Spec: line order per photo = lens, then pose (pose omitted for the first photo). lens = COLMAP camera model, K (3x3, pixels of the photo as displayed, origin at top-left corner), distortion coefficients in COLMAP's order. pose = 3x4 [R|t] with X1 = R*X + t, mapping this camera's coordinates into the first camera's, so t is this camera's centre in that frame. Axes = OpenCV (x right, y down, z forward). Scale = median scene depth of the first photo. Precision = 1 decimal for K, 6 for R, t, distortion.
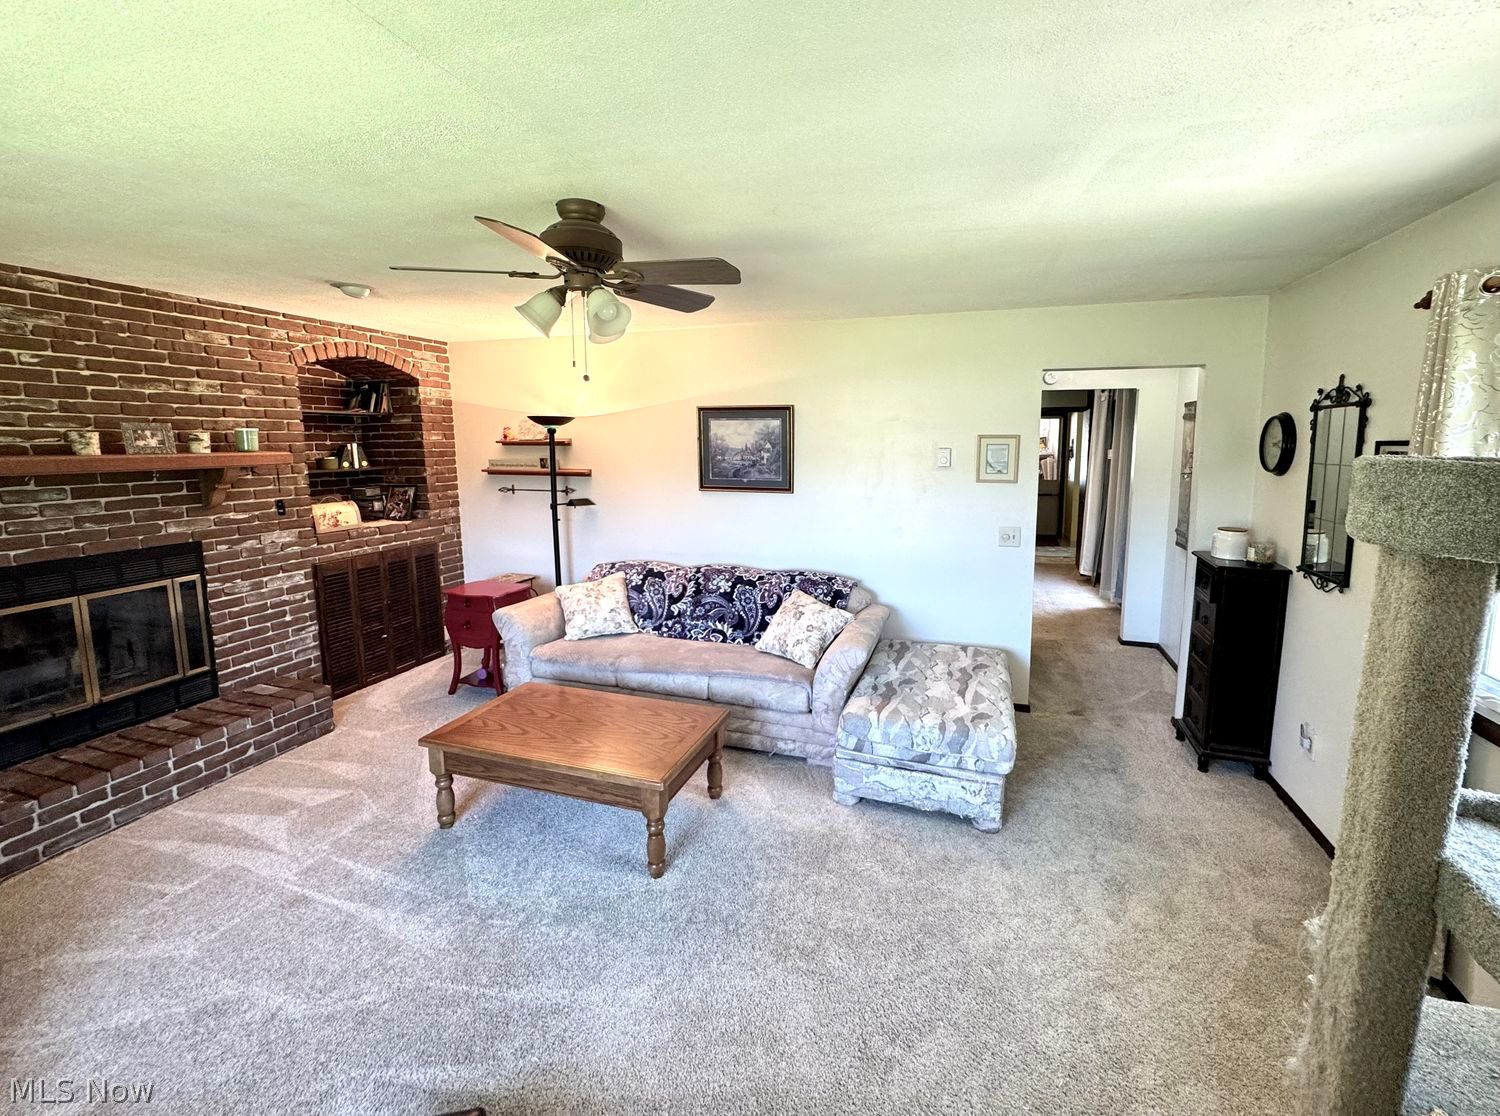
lens RADIAL K [[684.3, 0, 752.1], [0, 684.3, 525.6], [0, 0, 1]] dist [-0.000070, -0.000183]
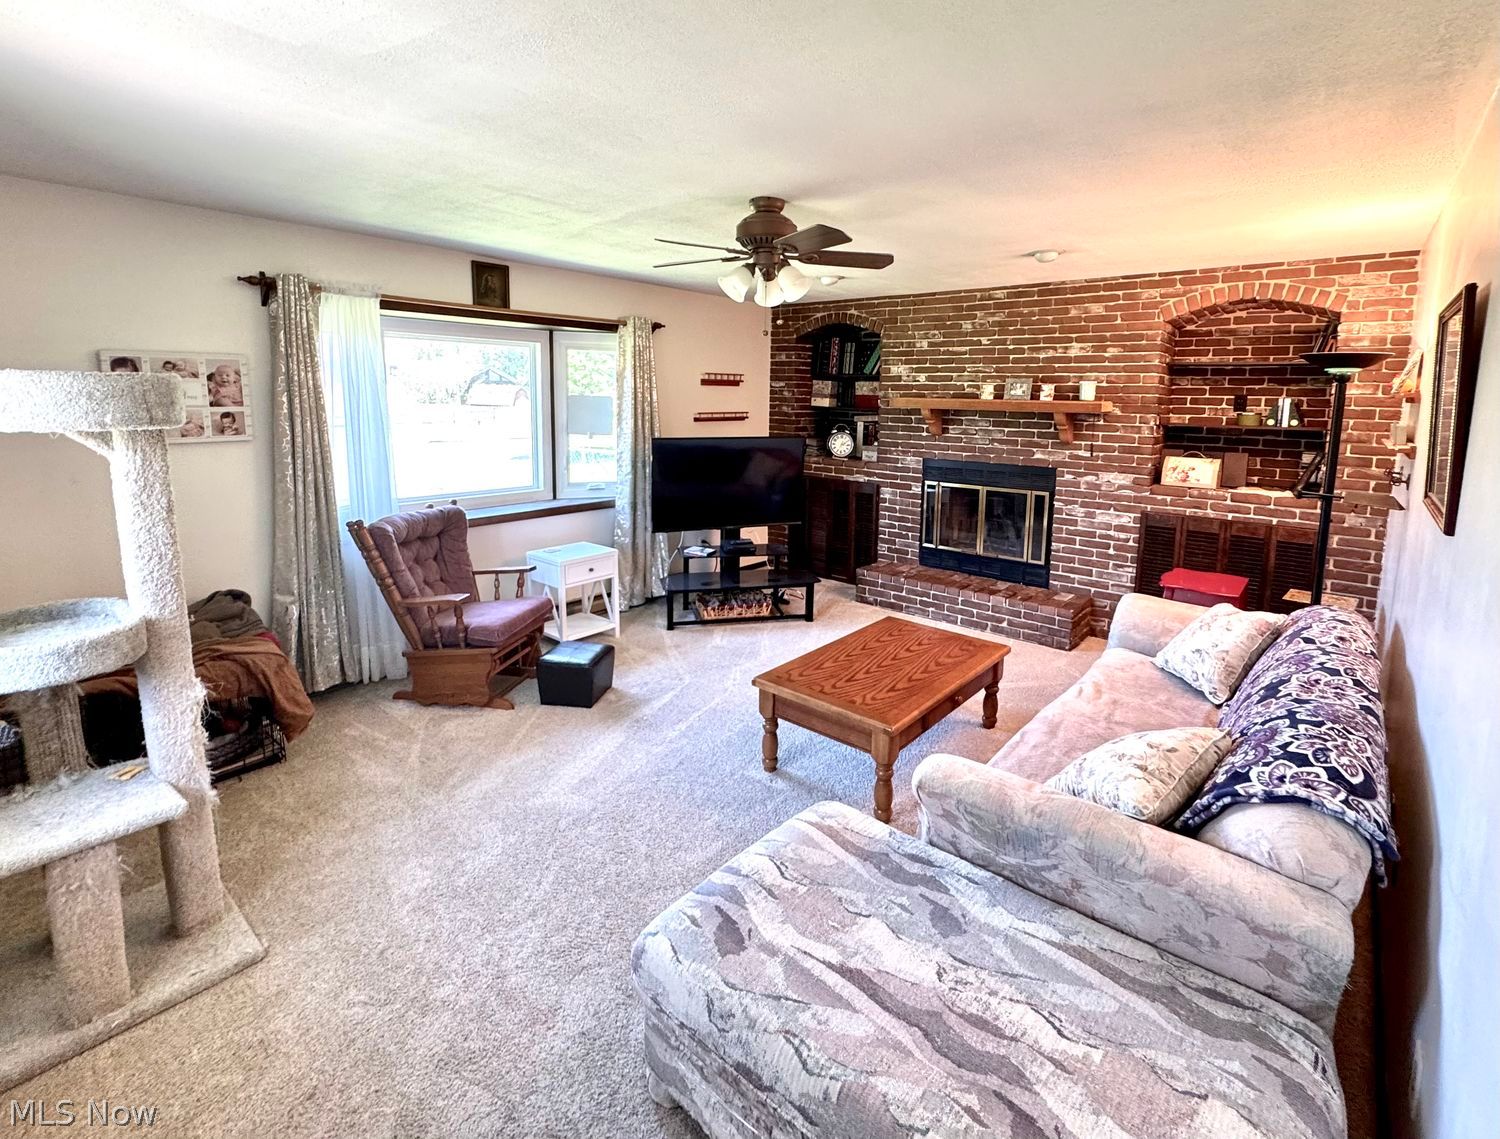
lens RADIAL K [[680.6, 0, 753.6], [0, 680.6, 485.2], [0, 0, 1]] dist [-0.000059, 0.000152]
pose [[-0.381164, 0.118328, -0.916904, 0.605548], [-0.134270, 0.974175, 0.181536, -0.103193], [0.914705, 0.192307, -0.355432, 0.926222]]
